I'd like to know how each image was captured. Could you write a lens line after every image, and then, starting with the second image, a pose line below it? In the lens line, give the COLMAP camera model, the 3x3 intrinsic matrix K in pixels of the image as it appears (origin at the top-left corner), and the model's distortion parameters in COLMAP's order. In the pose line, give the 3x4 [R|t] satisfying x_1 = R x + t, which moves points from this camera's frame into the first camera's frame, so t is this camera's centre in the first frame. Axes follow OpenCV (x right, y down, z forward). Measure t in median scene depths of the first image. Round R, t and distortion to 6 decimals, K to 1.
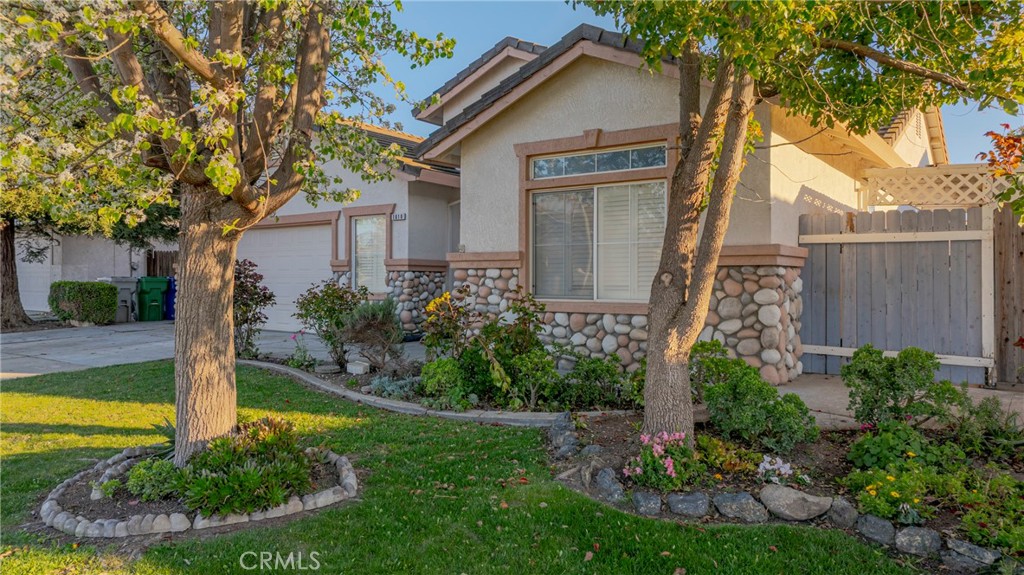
lens RADIAL K [[720.7, 0, 512.0], [0, 720.7, 287.5], [0, 0, 1]] dist [-0.036932, 0.049245]
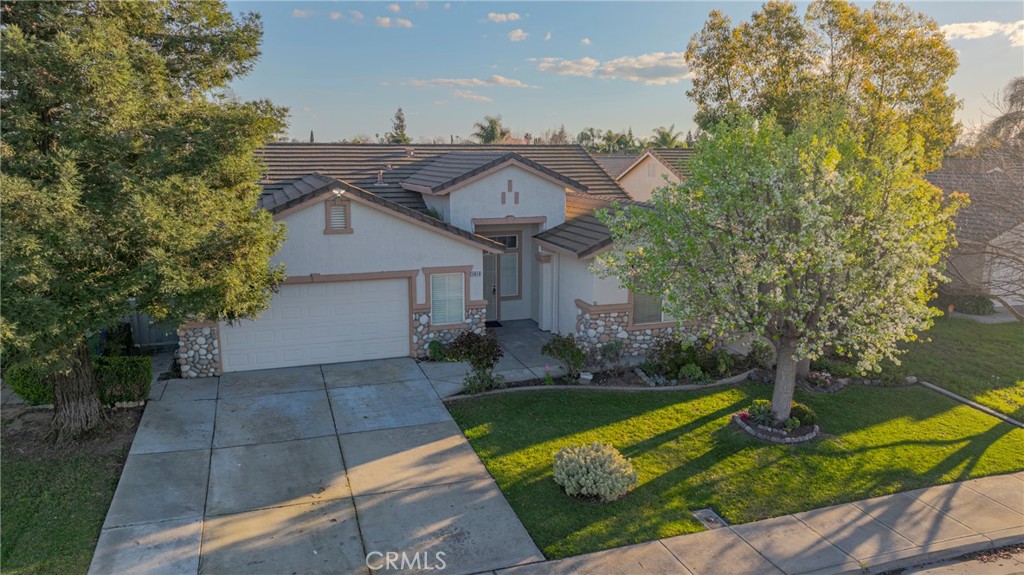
lens RADIAL K [[720.7, 0, 512.0], [0, 720.7, 287.5], [0, 0, 1]] dist [-0.036932, 0.049245]
pose [[0.567885, -0.157121, 0.807973, -2.288230], [0.006688, 0.982460, 0.186352, -0.598250], [-0.823081, -0.100423, 0.558975, 0.138450]]
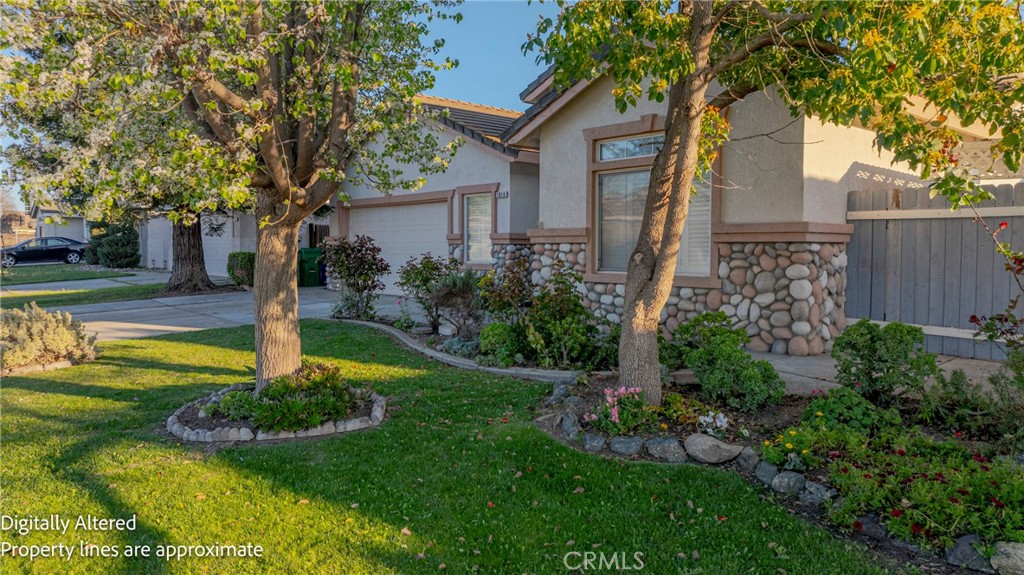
lens RADIAL K [[718.2, 0, 512.0], [0, 718.2, 287.5], [0, 0, 1]] dist [-0.006290, -0.001729]
pose [[0.974253, 0.012365, -0.225119, 0.179573], [-0.002255, 0.998979, 0.045115, -0.010352], [0.225447, -0.043446, 0.973286, -0.116922]]
